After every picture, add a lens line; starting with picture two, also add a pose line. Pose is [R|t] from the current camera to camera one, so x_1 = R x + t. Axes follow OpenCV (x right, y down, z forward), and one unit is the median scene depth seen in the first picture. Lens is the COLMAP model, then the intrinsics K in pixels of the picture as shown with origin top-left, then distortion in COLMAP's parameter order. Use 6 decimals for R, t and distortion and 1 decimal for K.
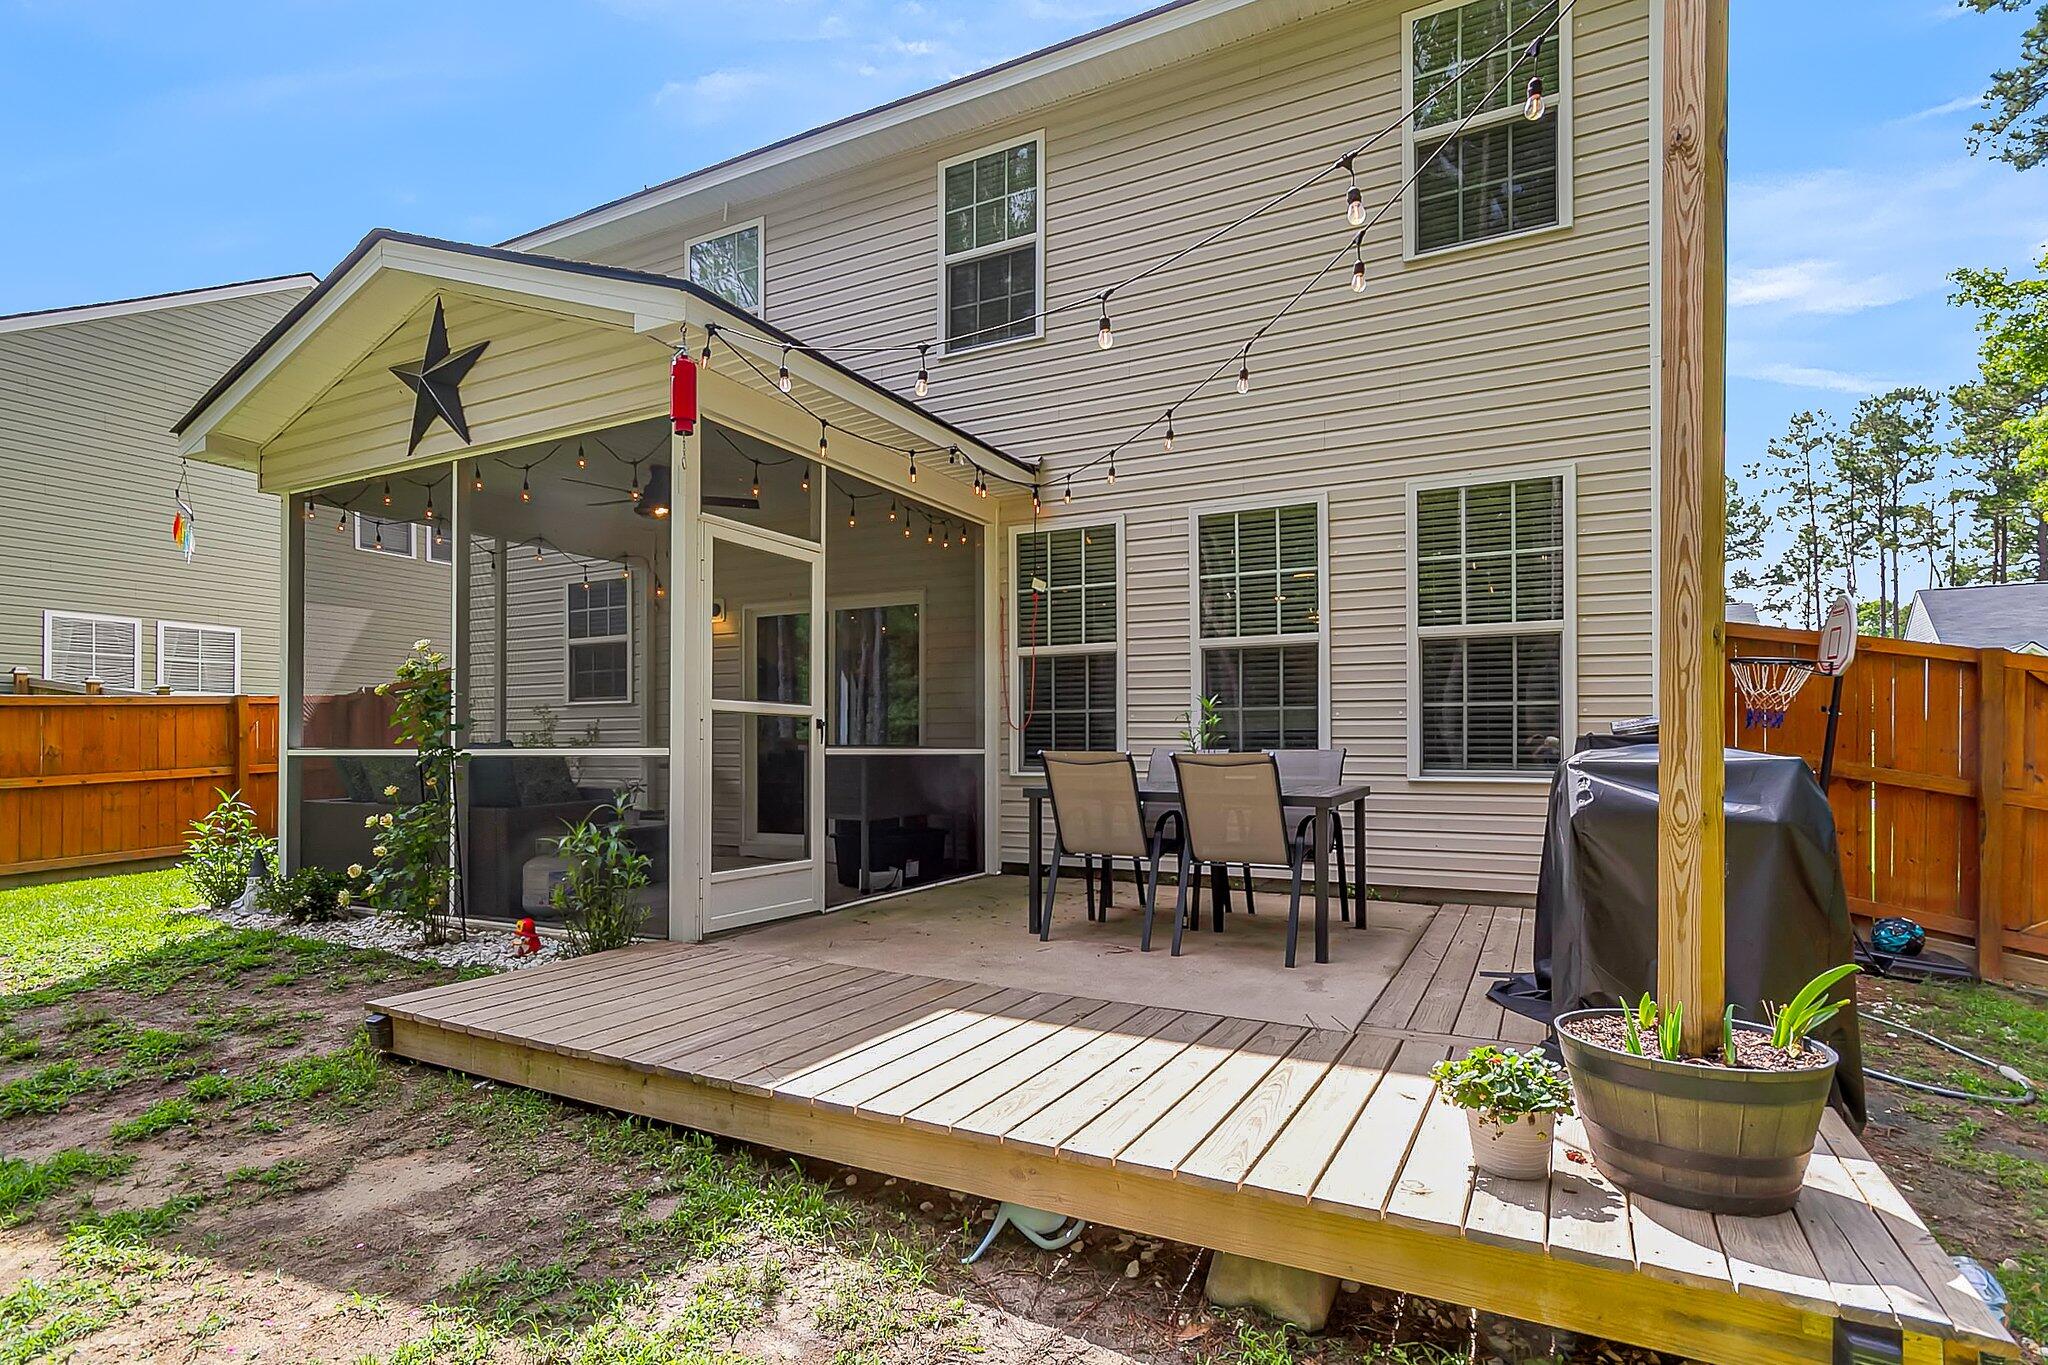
lens RADIAL K [[958.9, 0, 1037.1], [0, 958.9, 692.0], [0, 0, 1]] dist [0.002541, -0.000276]
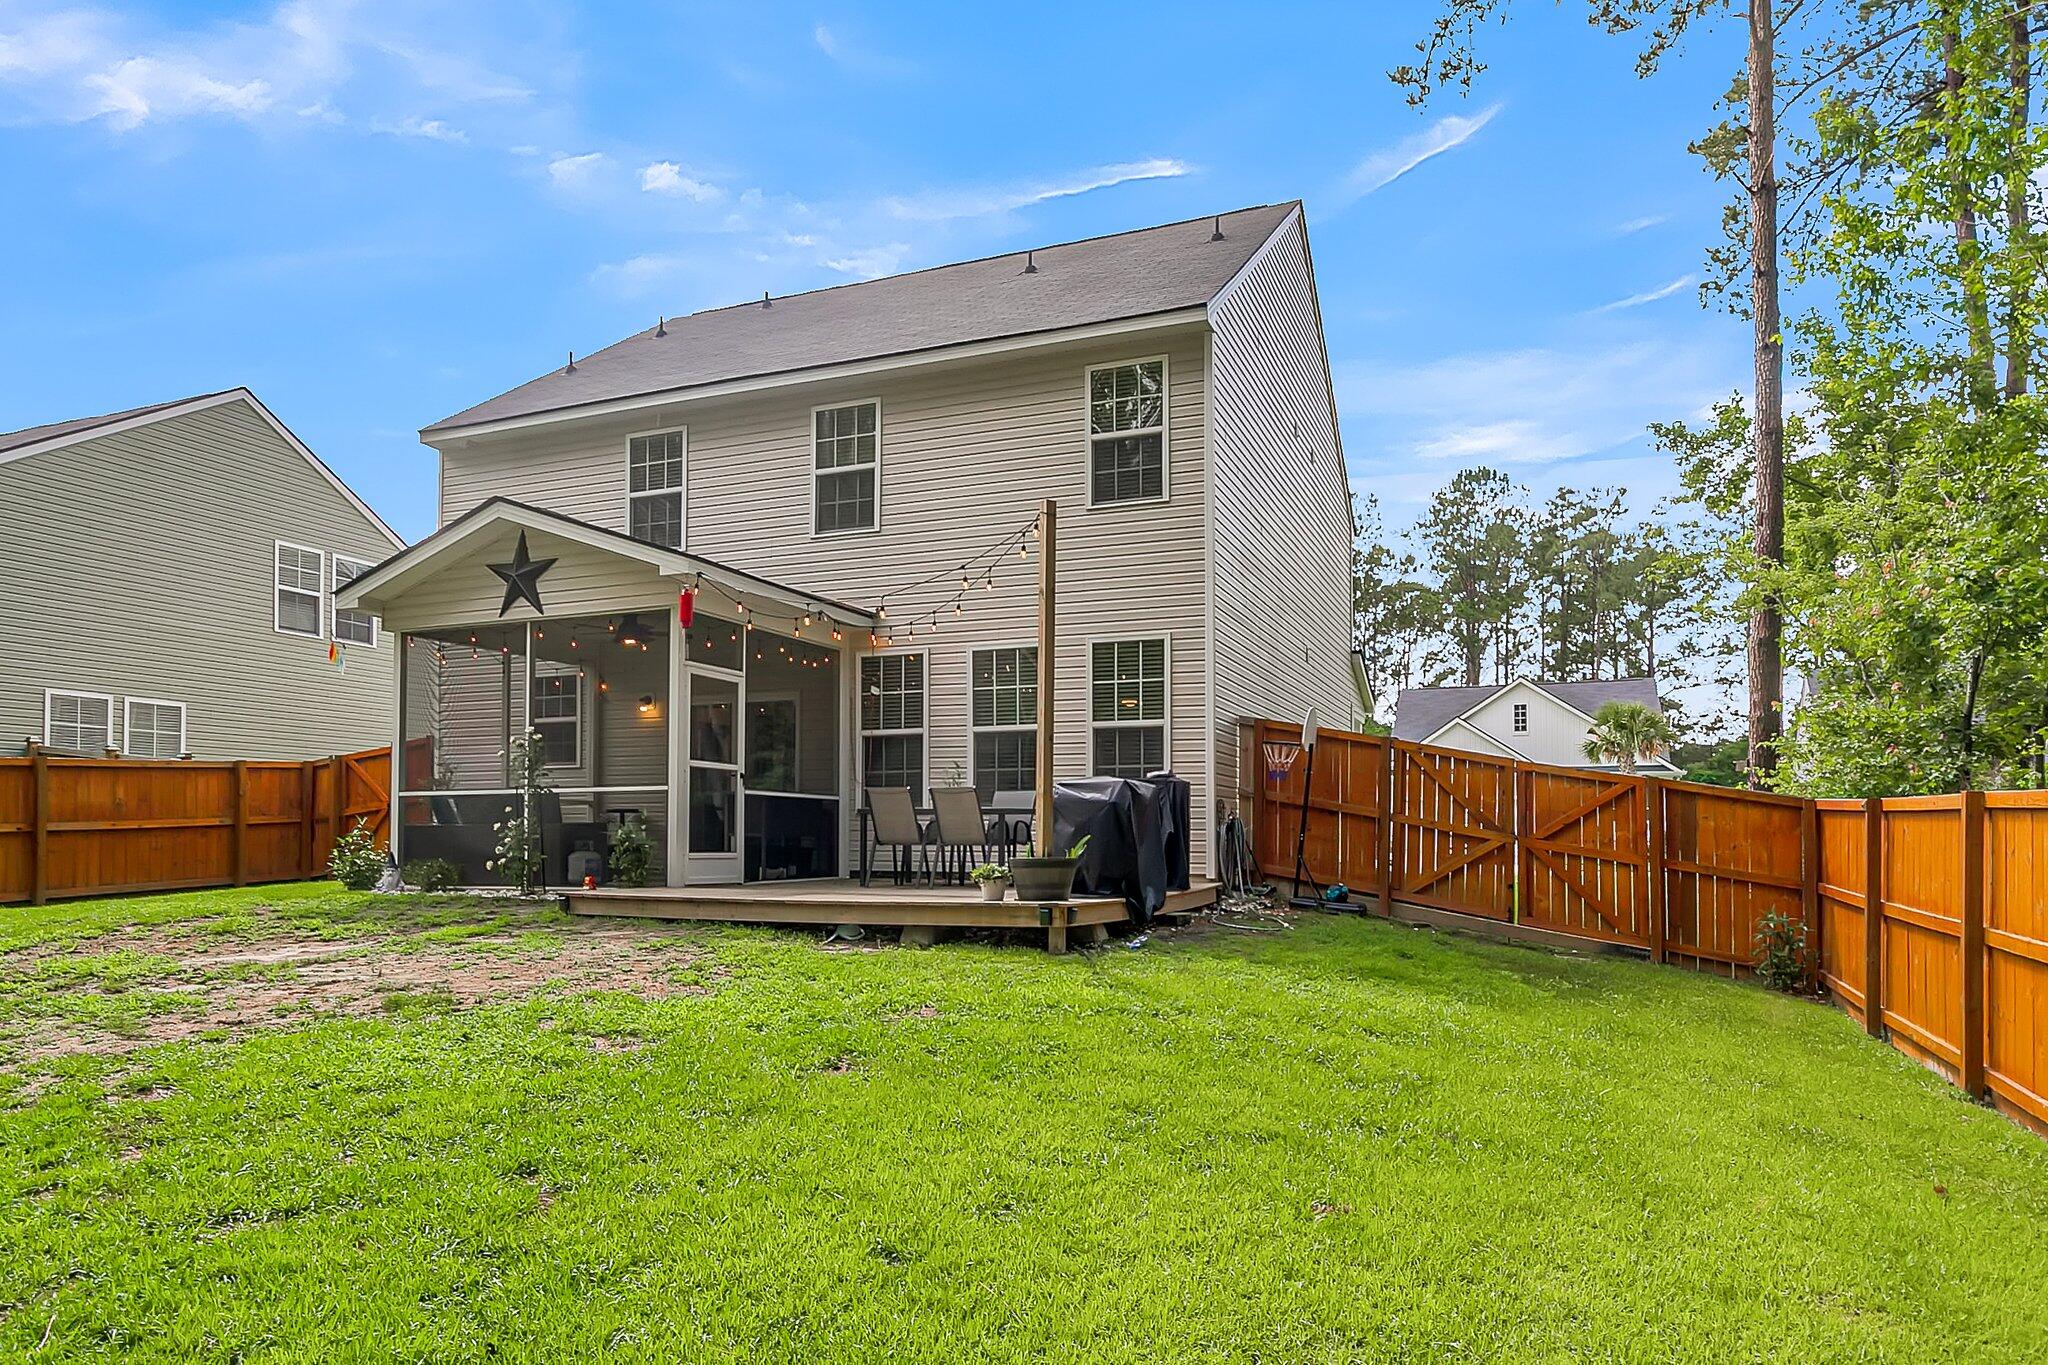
lens RADIAL K [[1230.5, 0, 989.7], [0, 1230.5, 730.6], [0, 0, 1]] dist [0.005340, 0.001993]
pose [[0.998622, 0.007156, 0.051985, 0.090639], [-0.005452, 0.999445, -0.032854, 0.019424], [-0.052192, 0.032525, 0.998107, -1.073572]]
